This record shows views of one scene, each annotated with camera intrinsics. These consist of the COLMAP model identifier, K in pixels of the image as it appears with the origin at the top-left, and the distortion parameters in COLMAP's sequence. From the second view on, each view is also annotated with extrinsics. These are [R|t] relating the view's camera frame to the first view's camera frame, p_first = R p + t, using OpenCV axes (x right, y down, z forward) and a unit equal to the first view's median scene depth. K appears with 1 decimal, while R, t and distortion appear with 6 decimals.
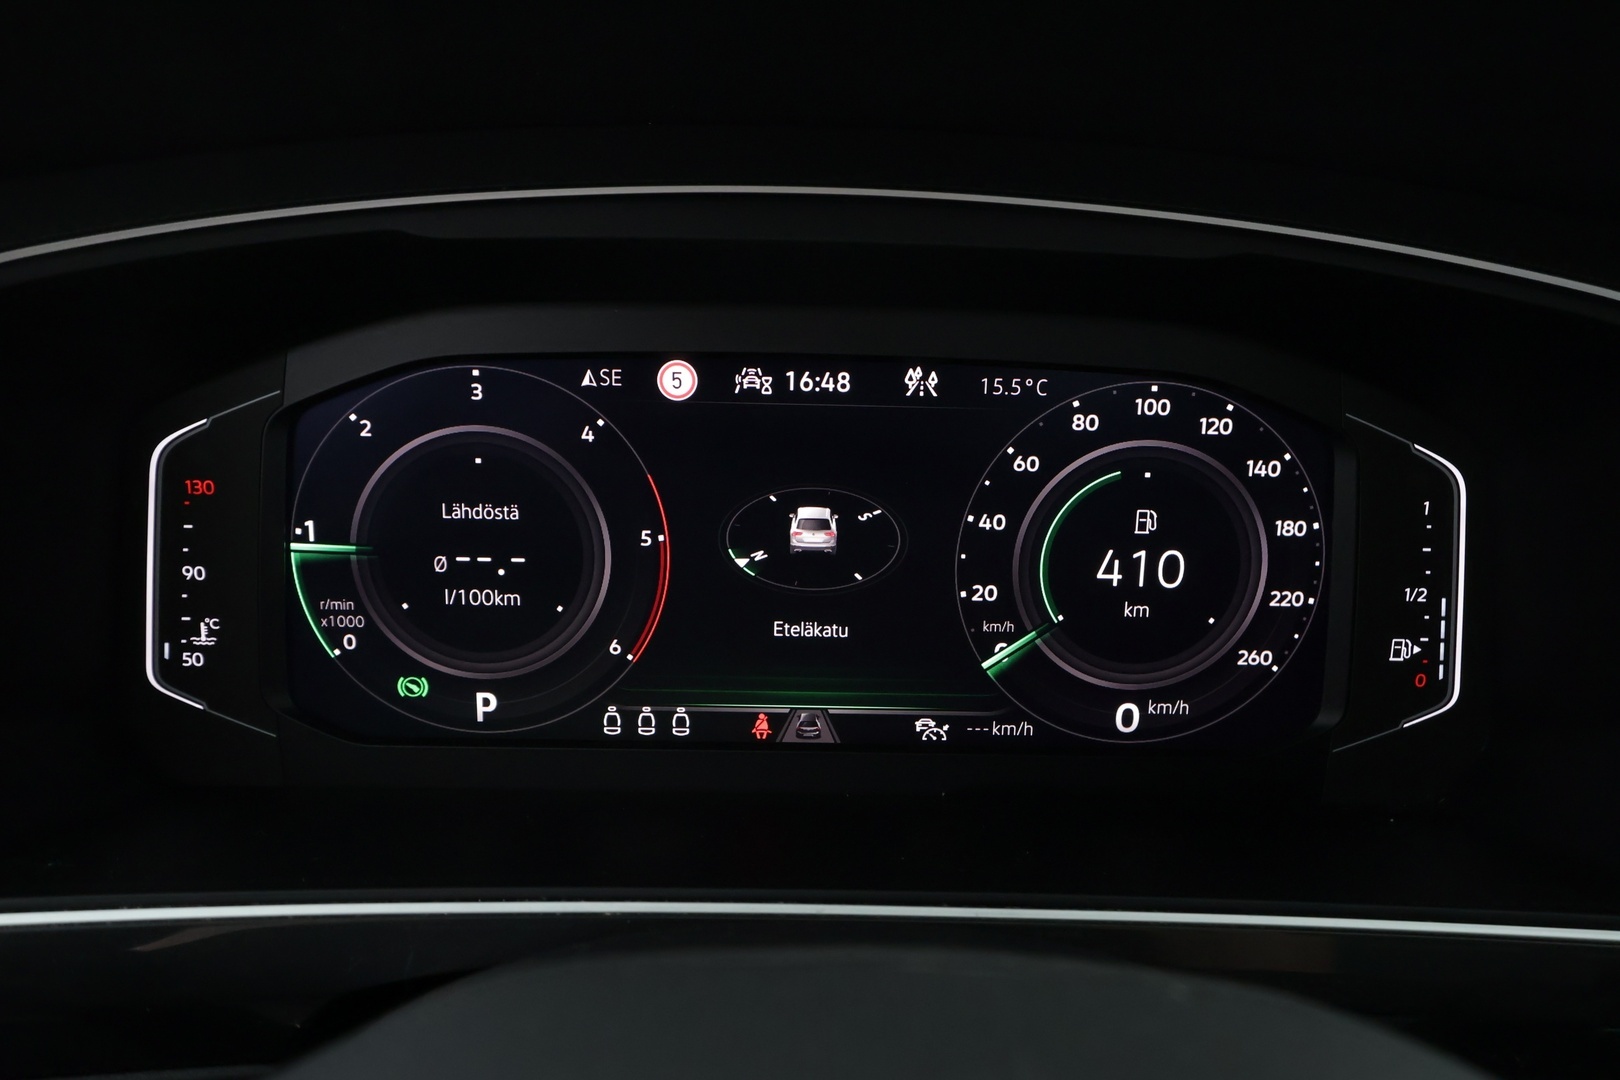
lens RADIAL K [[1268.2, 0, 810.0], [0, 1268.2, 540.0], [0, 0, 1]] dist [0.001395, 0.009171]
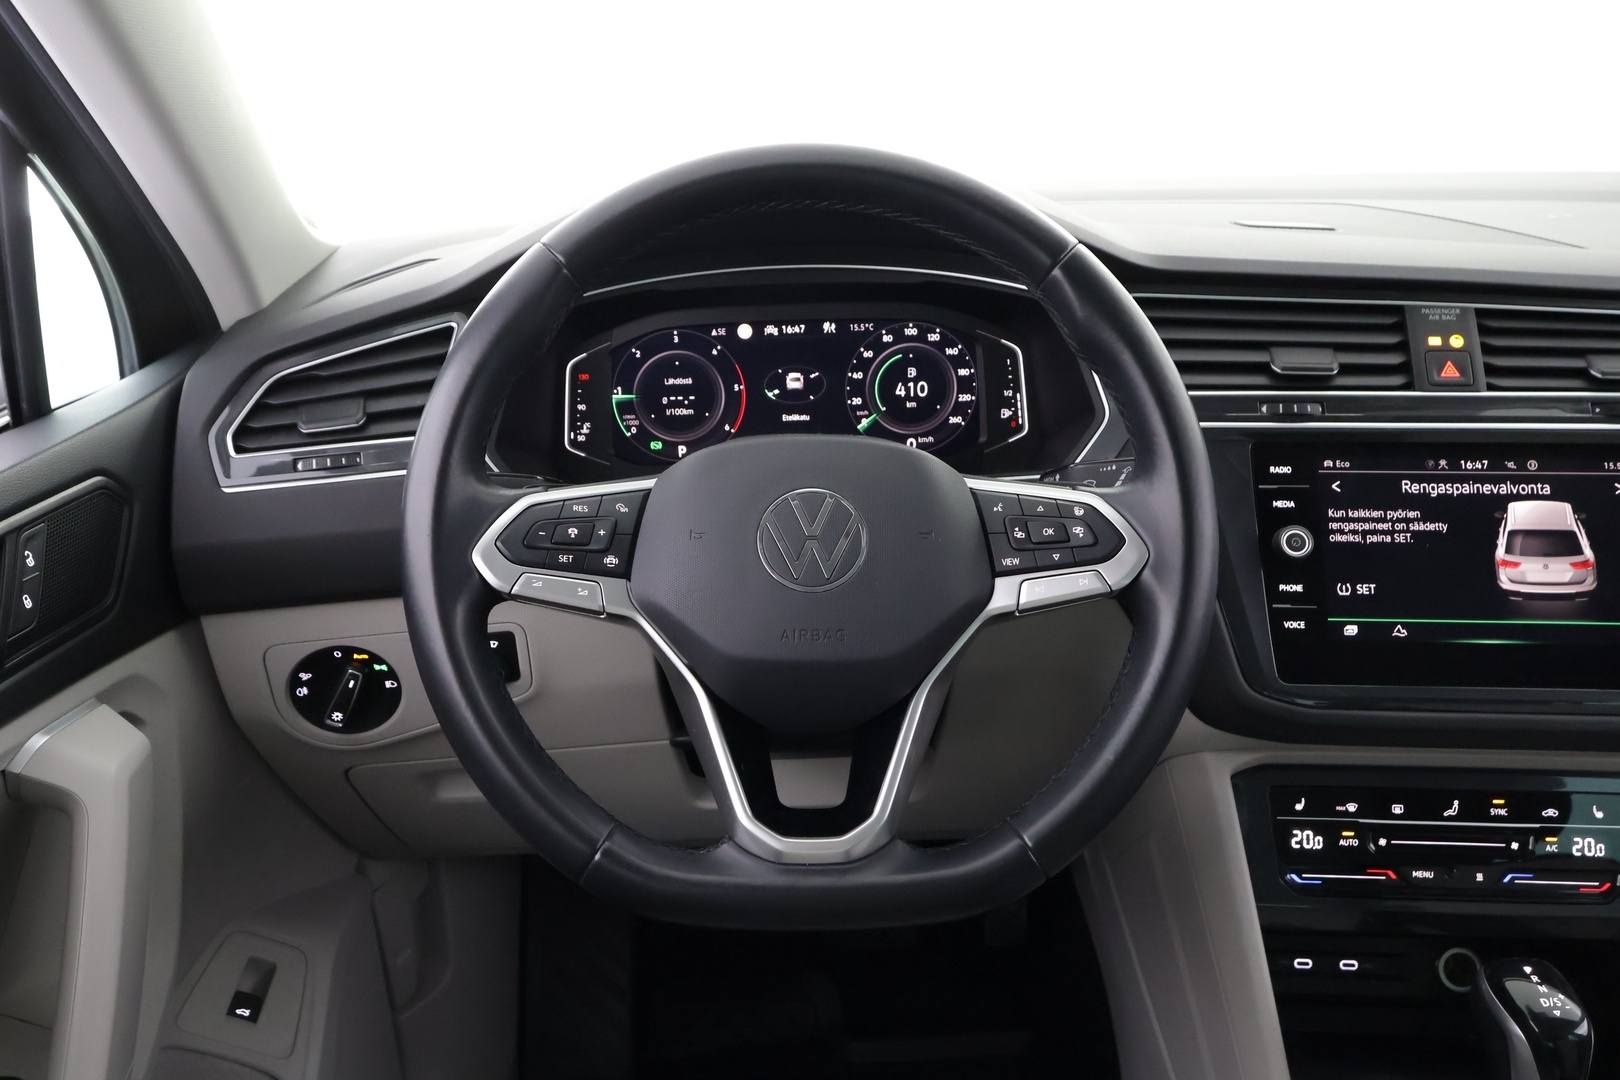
lens RADIAL K [[1268.2, 0, 810.0], [0, 1268.2, 540.0], [0, 0, 1]] dist [0.001395, 0.009171]
pose [[0.998602, -0.052173, -0.008446, 0.042208], [0.052571, 0.996982, 0.057117, 0.186010], [0.005441, -0.057481, 0.998332, -1.862259]]
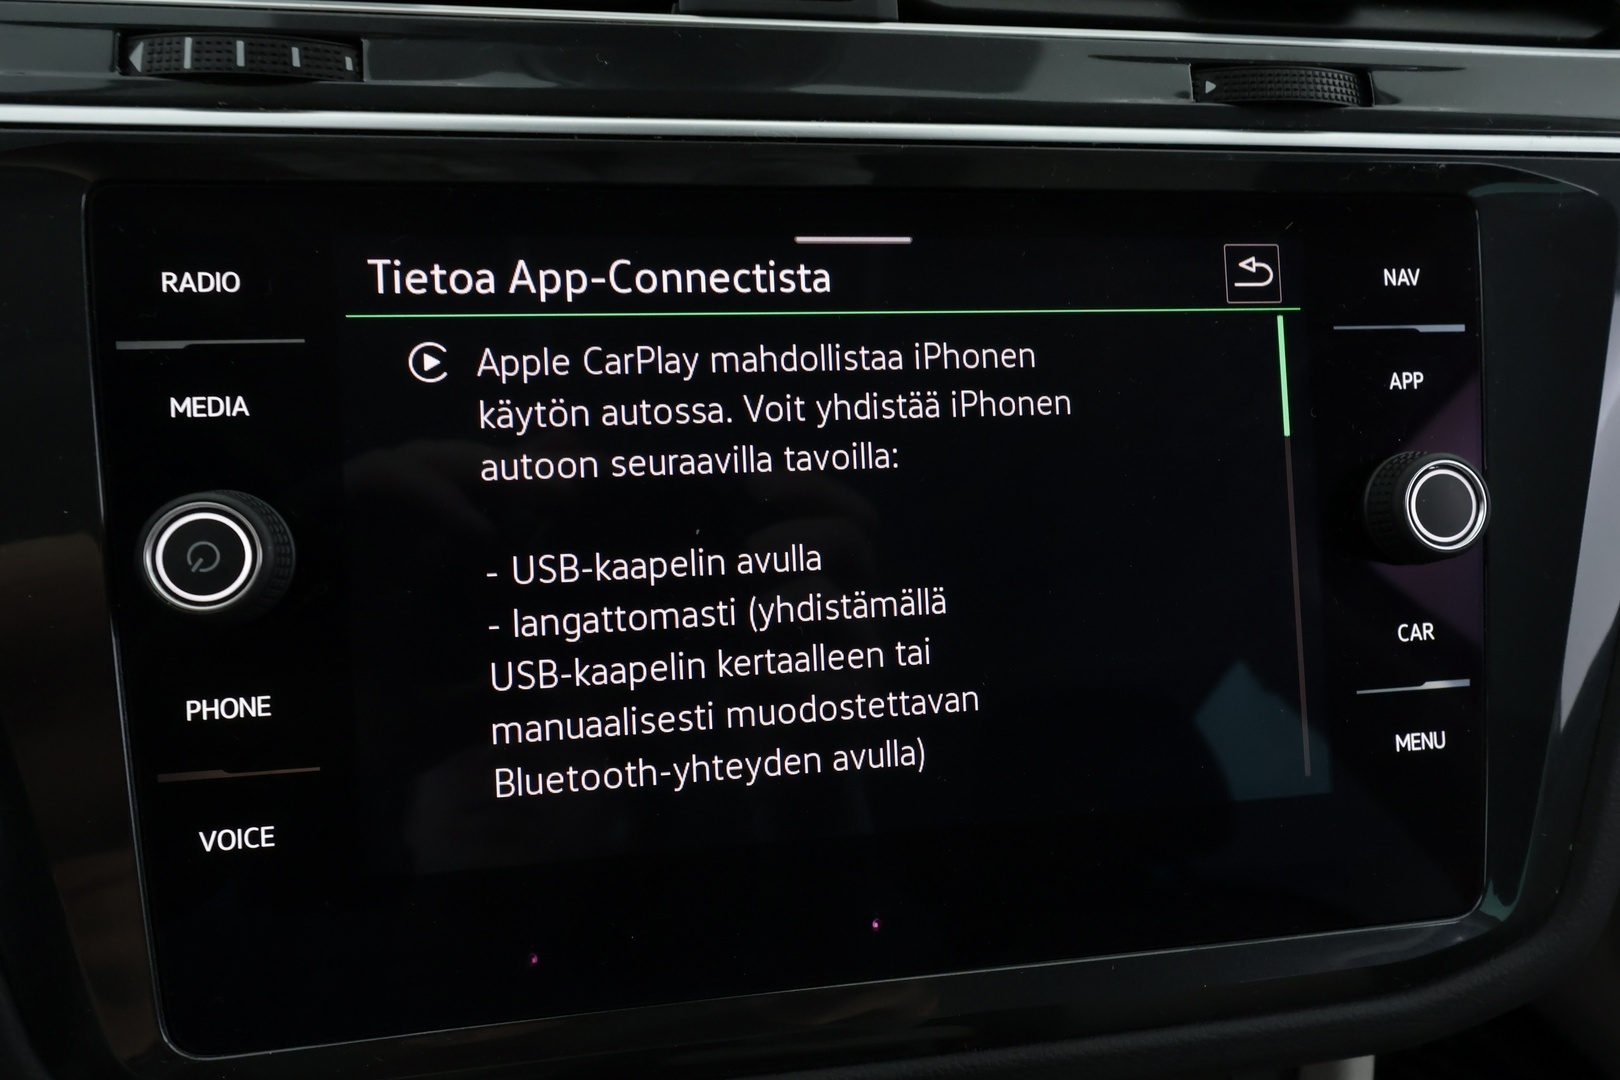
lens RADIAL K [[1071.2, 0, 808.8], [0, 1071.2, 536.1], [0, 0, 1]] dist [0.000543, -0.001450]
pose [[0.972471, -0.113353, 0.203597, 1.144481], [0.061073, 0.967152, 0.246752, 0.249600], [-0.224879, -0.227525, 0.947450, -0.026780]]
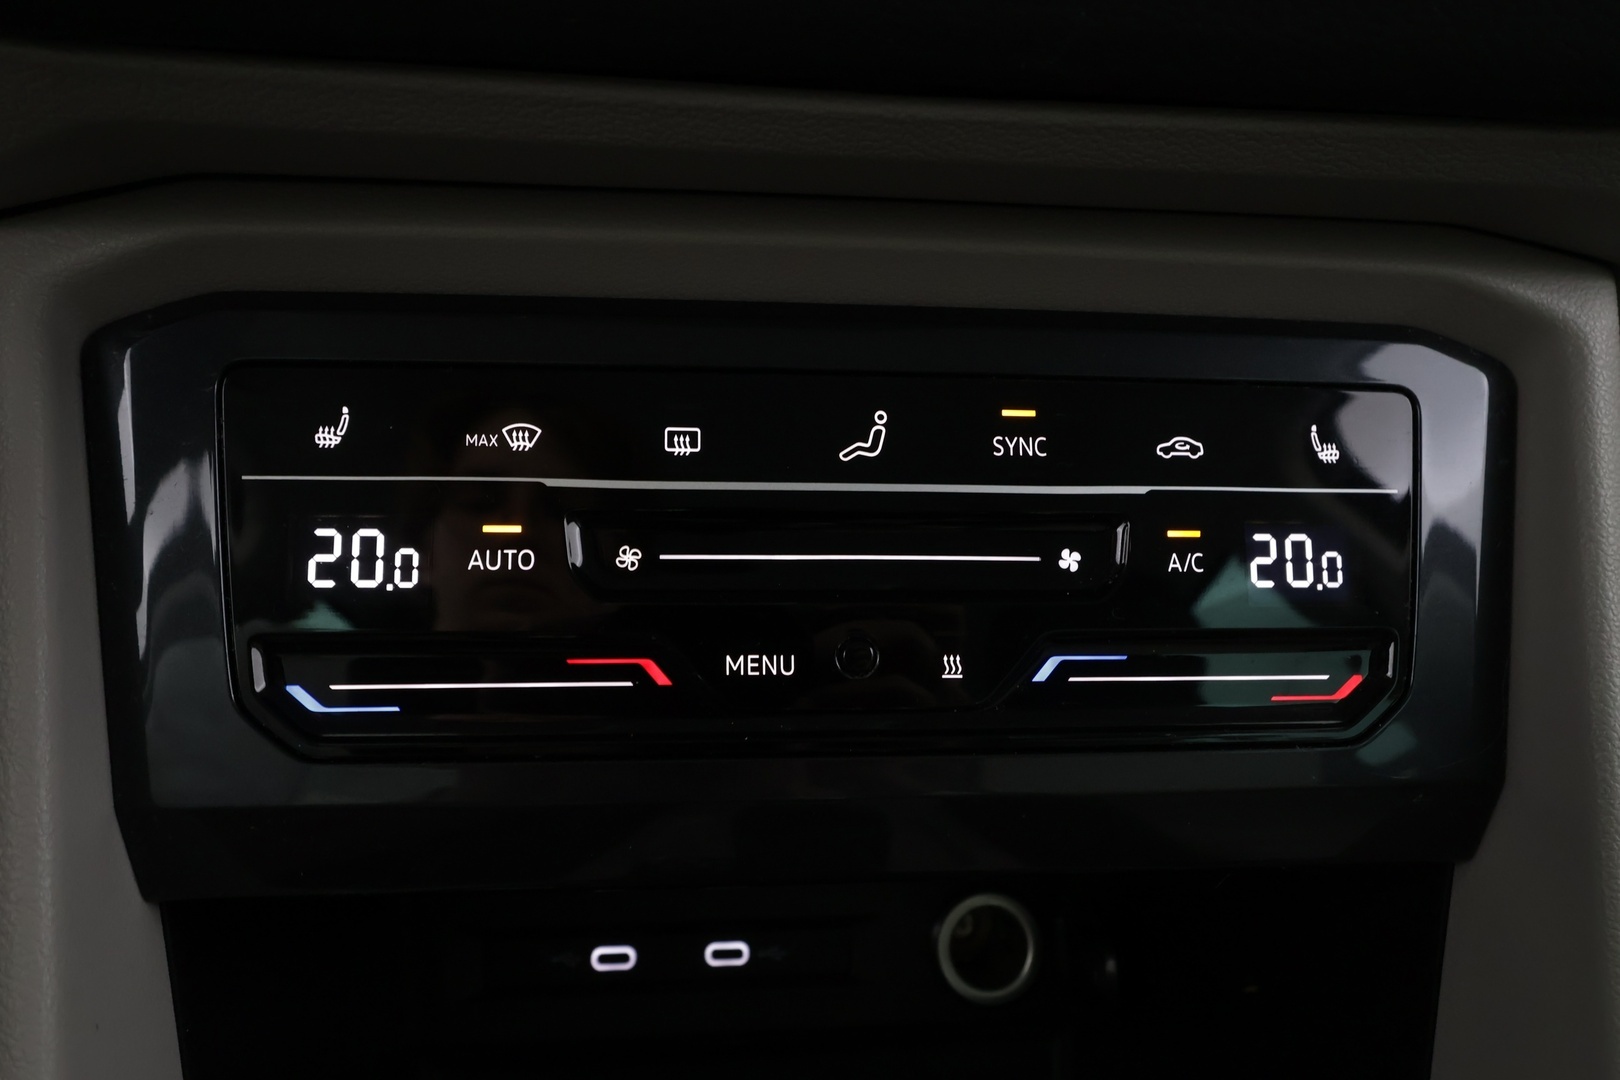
lens RADIAL K [[1071.2, 0, 808.8], [0, 1071.2, 536.1], [0, 0, 1]] dist [0.000543, -0.001450]
pose [[0.985021, -0.057325, 0.162625, 1.152189], [0.047074, 0.996695, 0.066205, 0.958019], [-0.165883, -0.057558, 0.984464, 0.067969]]
